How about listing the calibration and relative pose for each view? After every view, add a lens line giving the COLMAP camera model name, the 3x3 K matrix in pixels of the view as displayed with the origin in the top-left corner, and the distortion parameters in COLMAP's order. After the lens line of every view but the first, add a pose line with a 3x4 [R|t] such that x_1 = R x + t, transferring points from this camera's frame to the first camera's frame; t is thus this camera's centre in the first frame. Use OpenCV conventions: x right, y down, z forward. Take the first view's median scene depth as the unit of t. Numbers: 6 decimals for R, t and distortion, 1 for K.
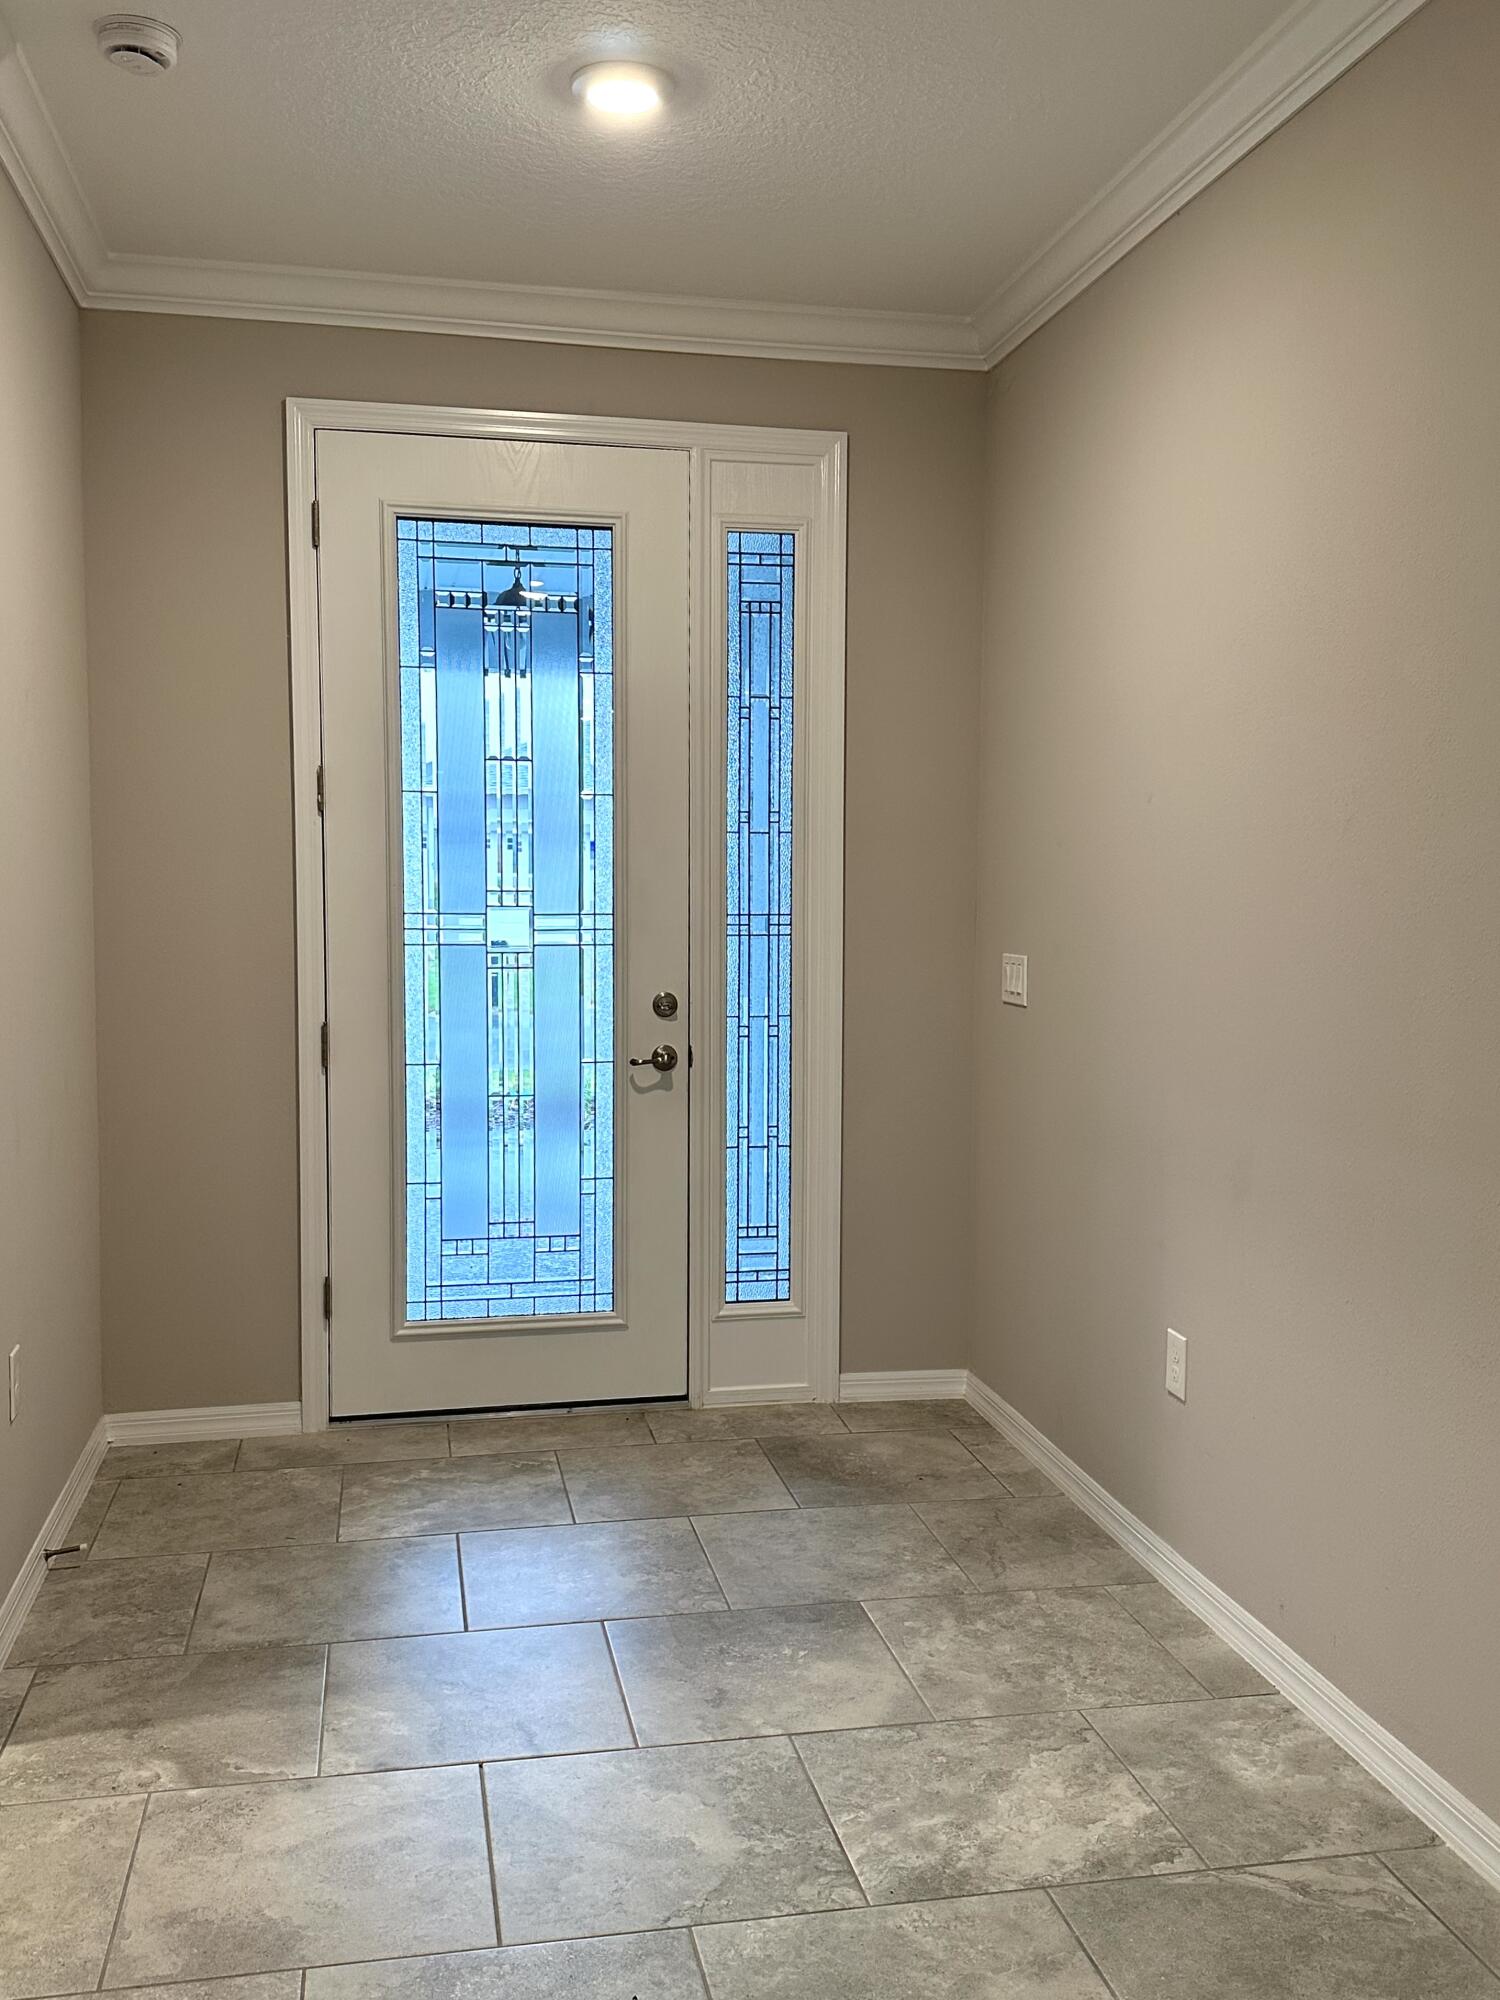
lens RADIAL K [[1717.1, 0, 741.0], [0, 1717.1, 1003.1], [0, 0, 1]] dist [0.043873, -0.005636]
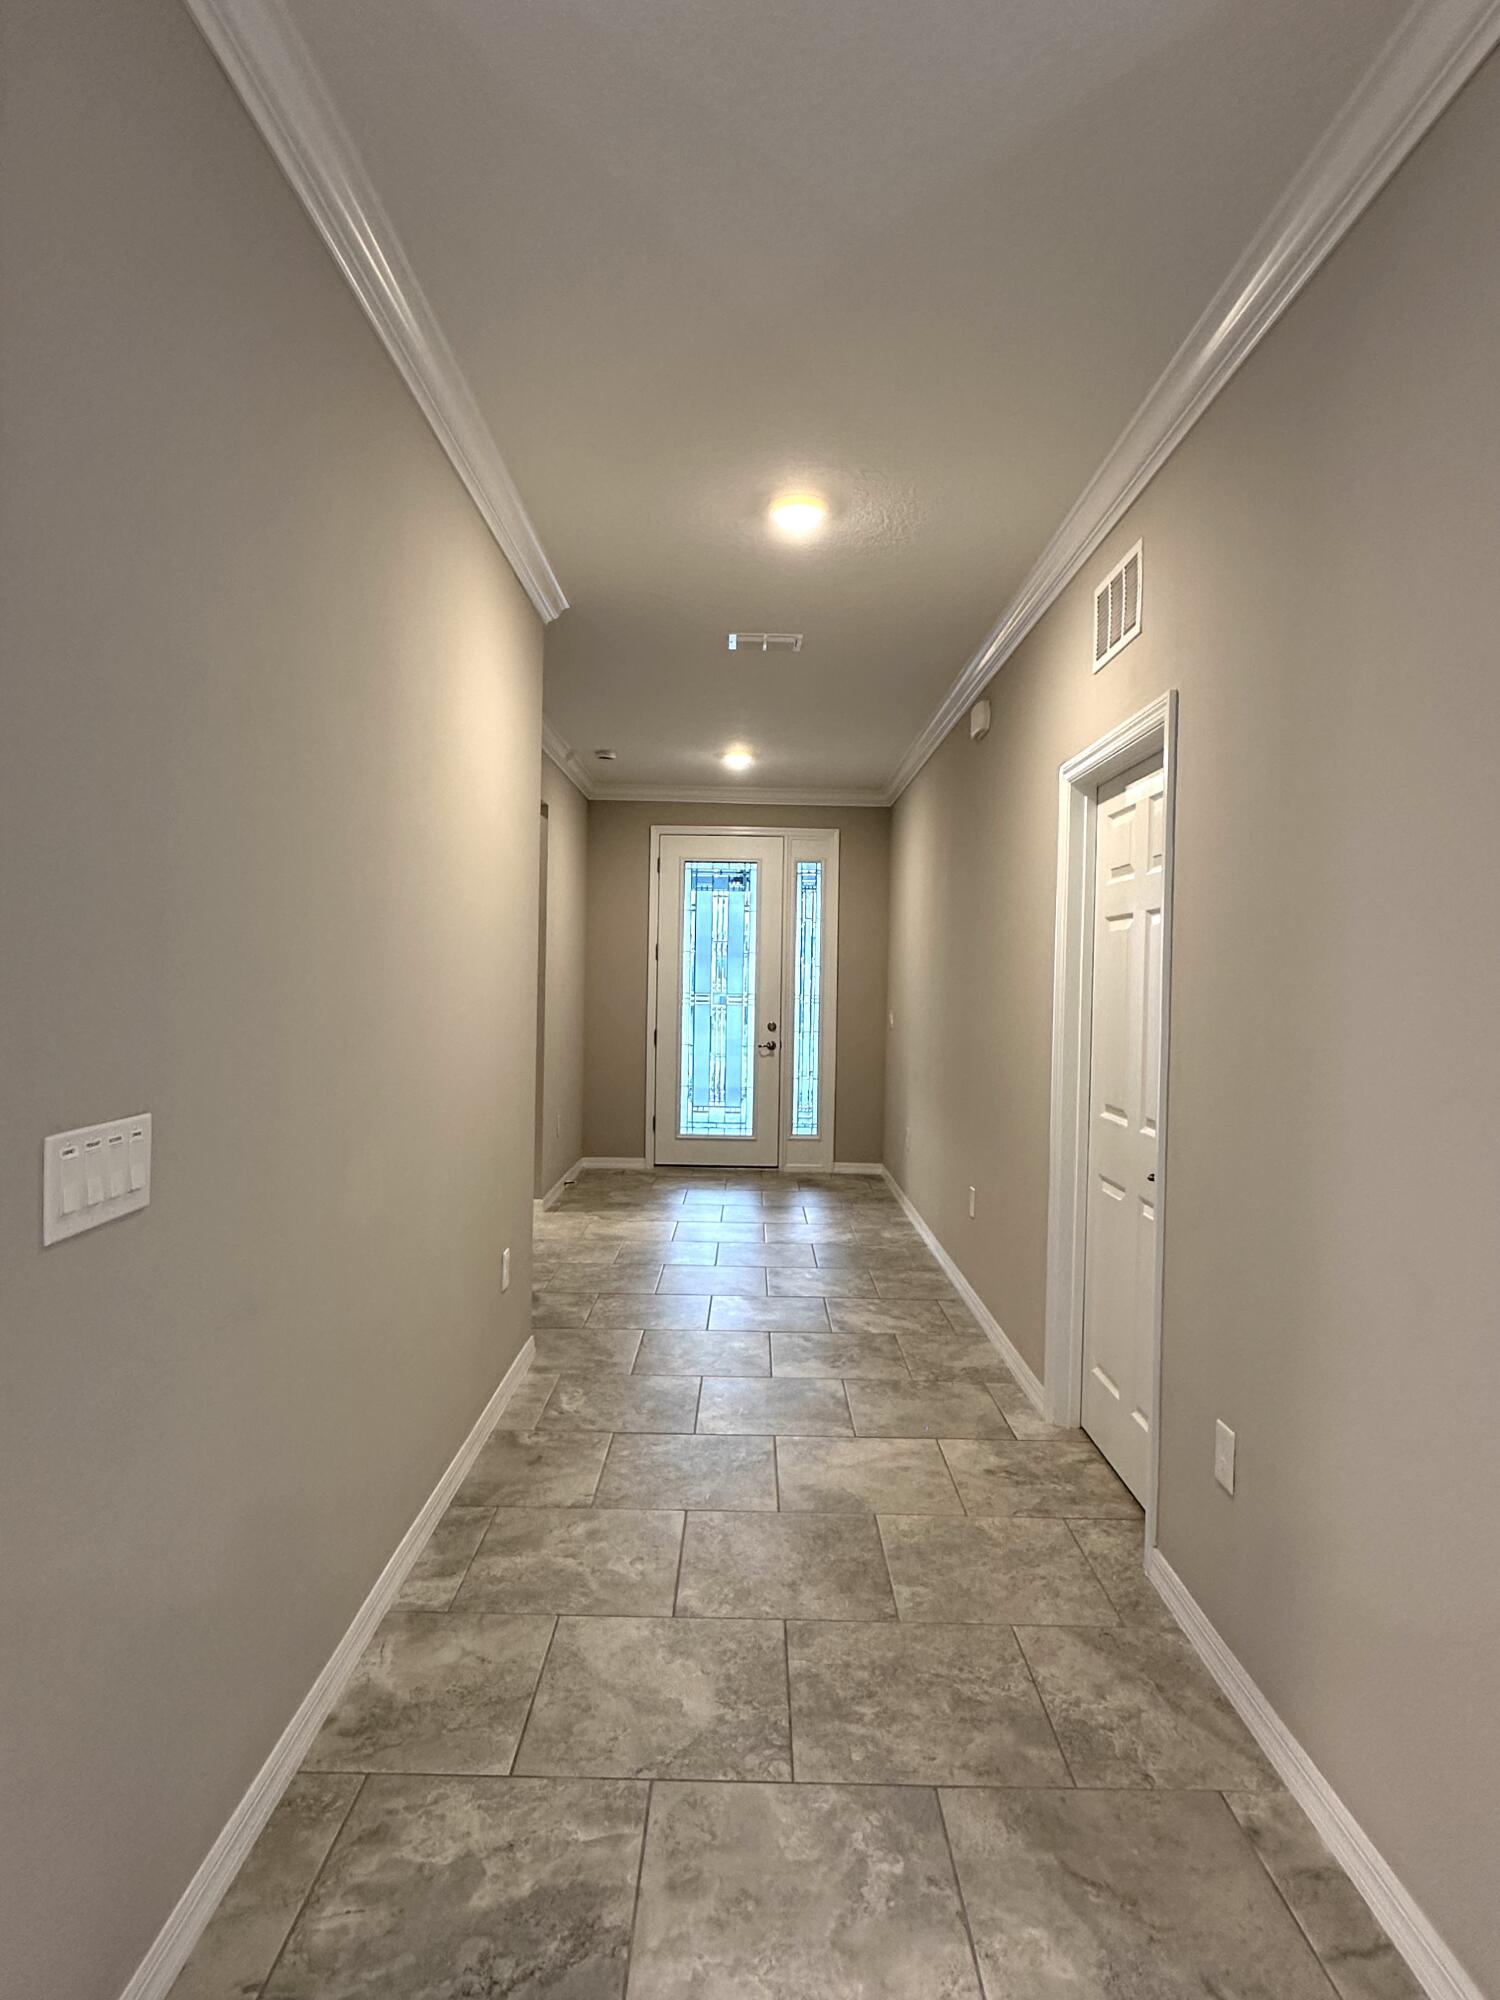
lens RADIAL K [[1101.0, 0, 752.3], [0, 1101.0, 999.5], [0, 0, 1]] dist [-0.000742, -0.000001]
pose [[0.978213, 0.016638, -0.206937, 0.300928], [-0.029431, 0.997830, -0.058895, 0.064415], [0.205508, 0.063703, 0.976580, -0.793532]]
